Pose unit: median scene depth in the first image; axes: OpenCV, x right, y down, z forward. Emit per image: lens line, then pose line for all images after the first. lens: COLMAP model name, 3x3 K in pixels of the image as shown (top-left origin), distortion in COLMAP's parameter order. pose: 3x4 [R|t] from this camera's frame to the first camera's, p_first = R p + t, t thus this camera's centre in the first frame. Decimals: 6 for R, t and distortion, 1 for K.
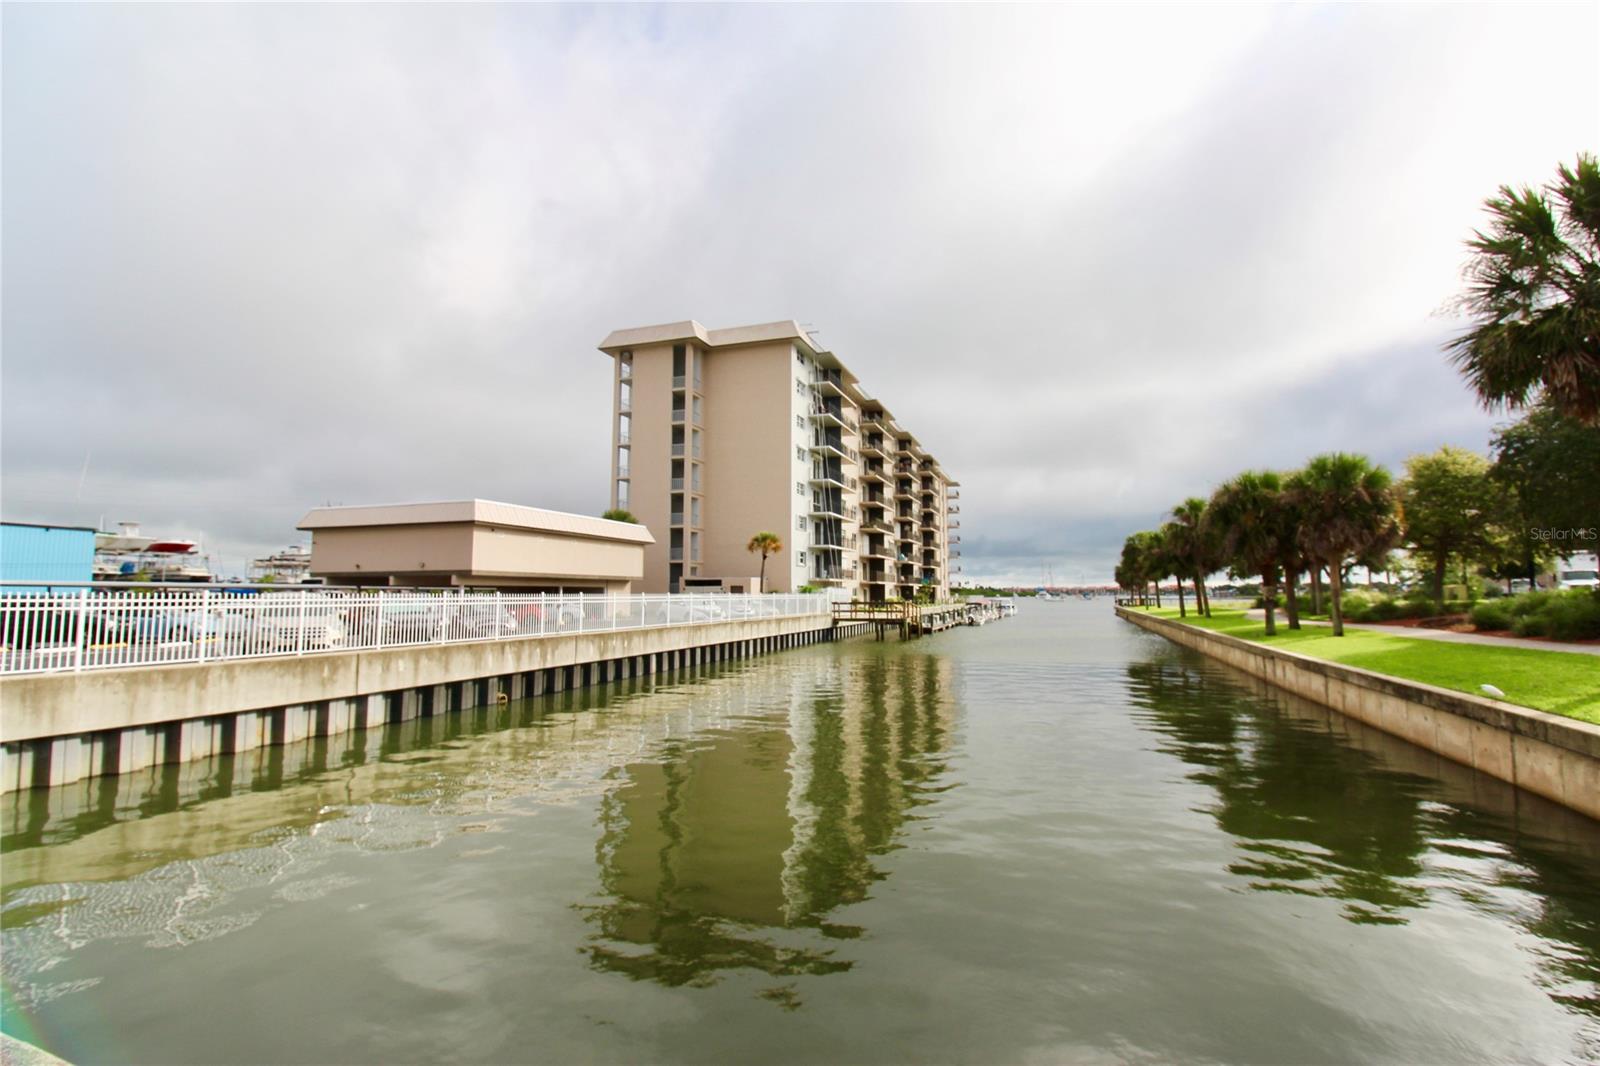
lens RADIAL K [[754.1, 0, 809.9], [0, 754.1, 524.4], [0, 0, 1]] dist [0.011110, -0.017286]
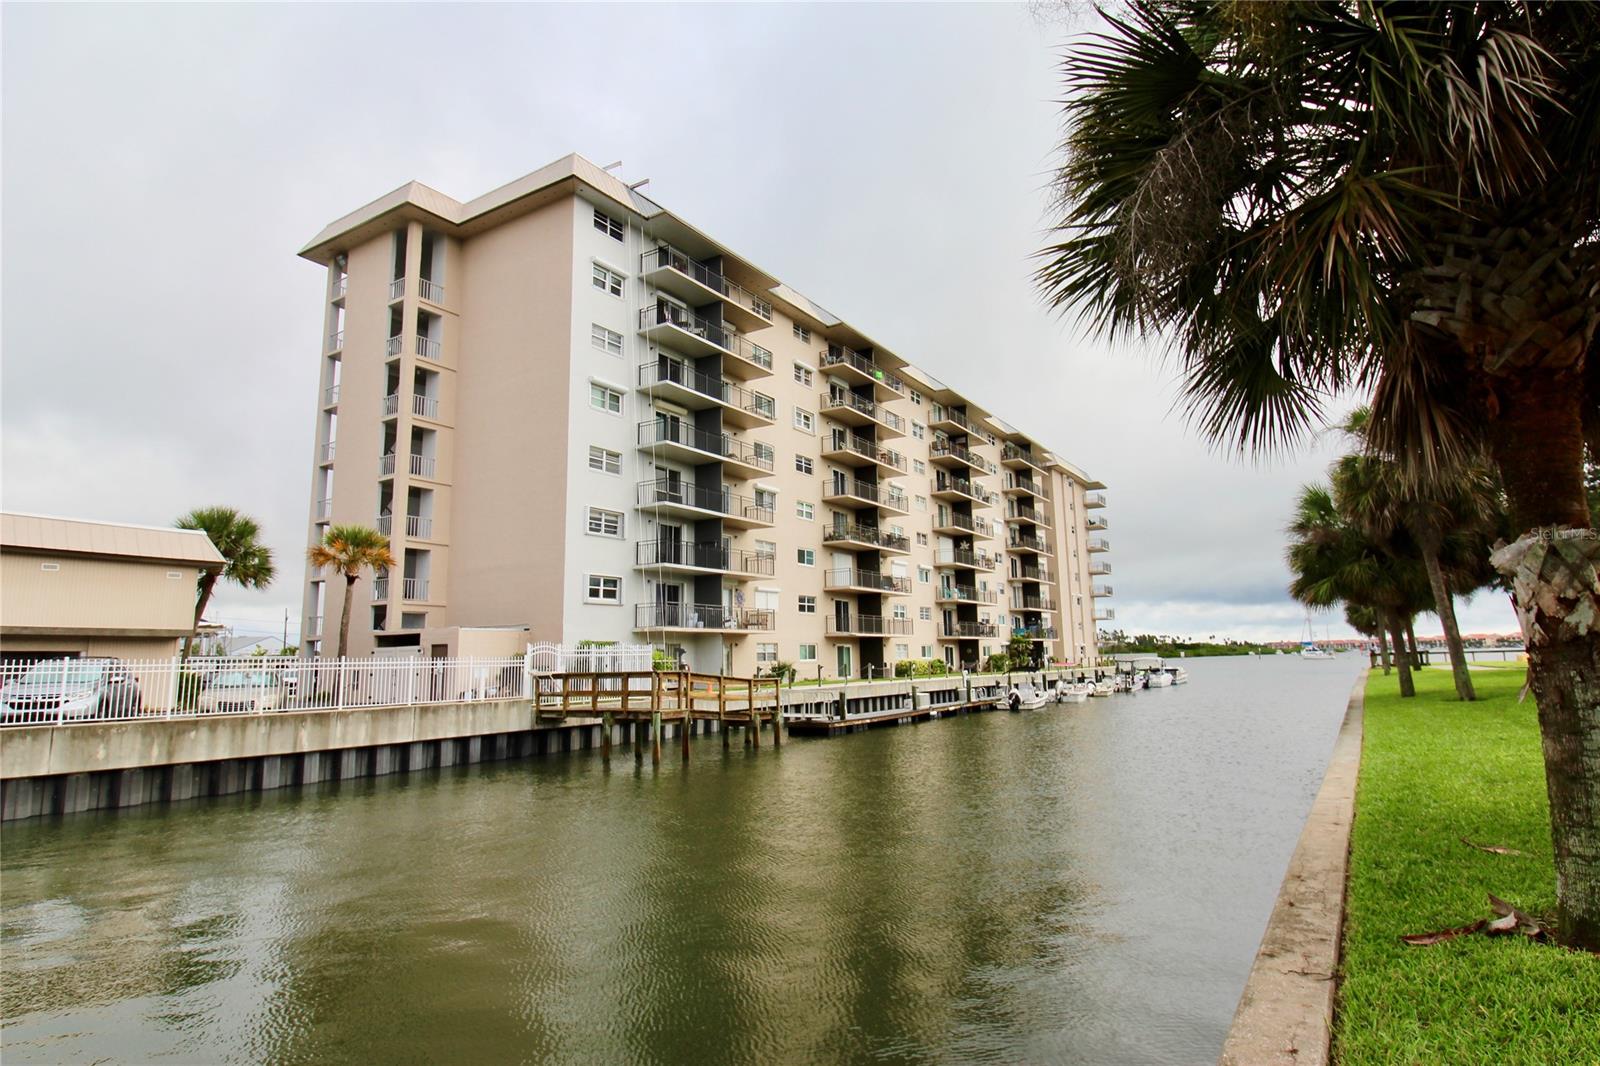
lens RADIAL K [[839.4, 0, 800.0], [0, 839.4, 533.0], [0, 0, 1]] dist [-0.047087, -0.000125]
pose [[0.965154, -0.045720, -0.257659, 0.267887], [0.033087, 0.998038, -0.053155, 0.040617], [0.259584, 0.042777, 0.964773, 0.454045]]
